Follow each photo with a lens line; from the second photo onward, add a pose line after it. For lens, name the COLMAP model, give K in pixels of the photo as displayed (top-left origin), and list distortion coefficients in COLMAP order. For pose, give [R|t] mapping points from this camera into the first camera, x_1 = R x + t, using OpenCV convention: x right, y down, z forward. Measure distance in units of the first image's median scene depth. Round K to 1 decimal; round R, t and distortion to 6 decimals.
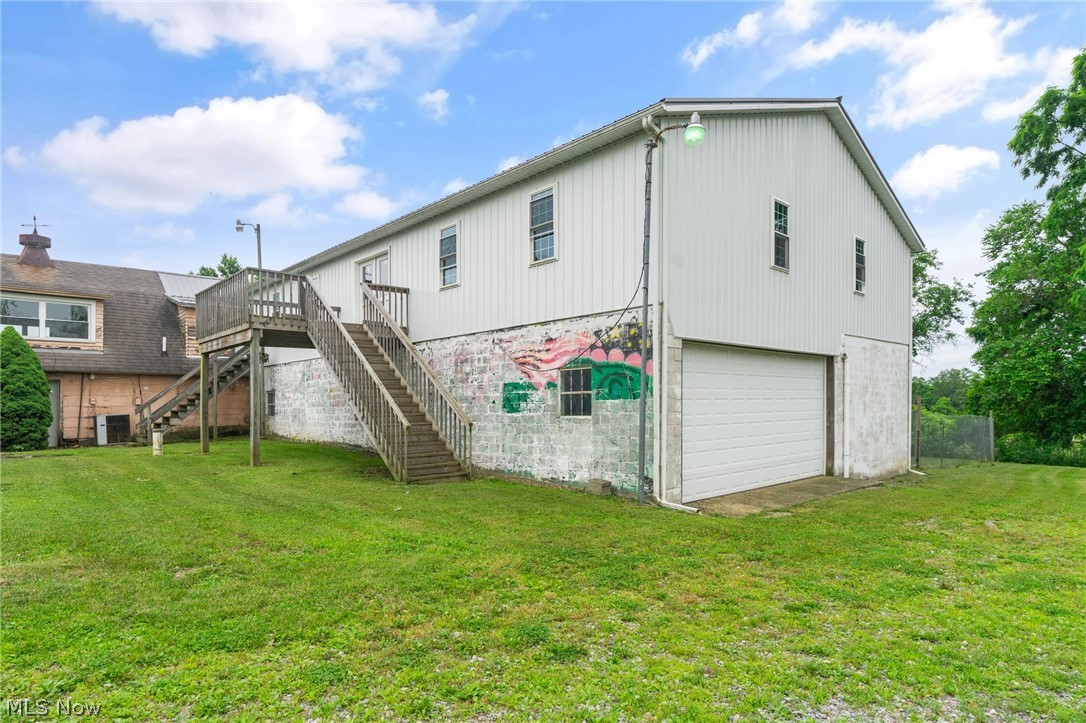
lens RADIAL K [[627.5, 0, 514.9], [0, 627.5, 388.7], [0, 0, 1]] dist [0.004157, 0.000389]
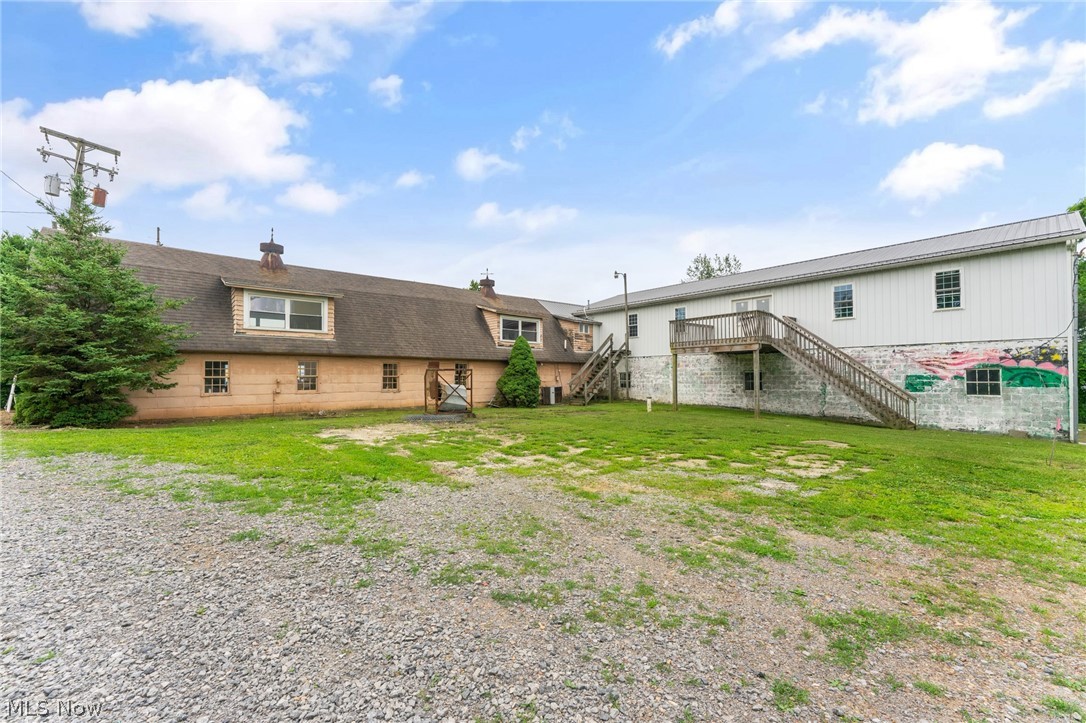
lens RADIAL K [[436.4, 0, 544.0], [0, 436.4, 355.1], [0, 0, 1]] dist [-0.000012, 0.000267]
pose [[0.998523, 0.009046, -0.053575, -0.977392], [-0.010214, 0.999715, -0.021573, -0.028327], [0.053365, 0.022088, 0.998331, -0.299406]]
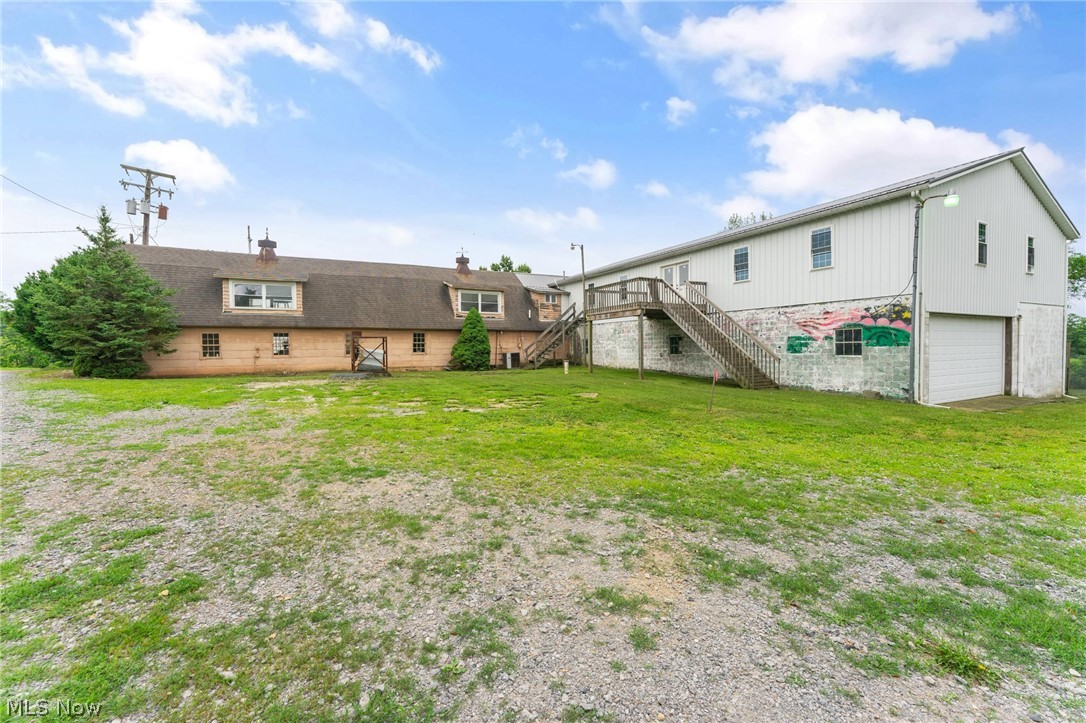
lens RADIAL K [[436.4, 0, 529.2], [0, 436.4, 343.1], [0, 0, 1]] dist [-0.000012, 0.000267]
pose [[0.963386, -0.000071, -0.268119, -0.390643], [0.005137, 0.999821, 0.018193, -0.016493], [0.268070, -0.018904, 0.963214, -0.387780]]
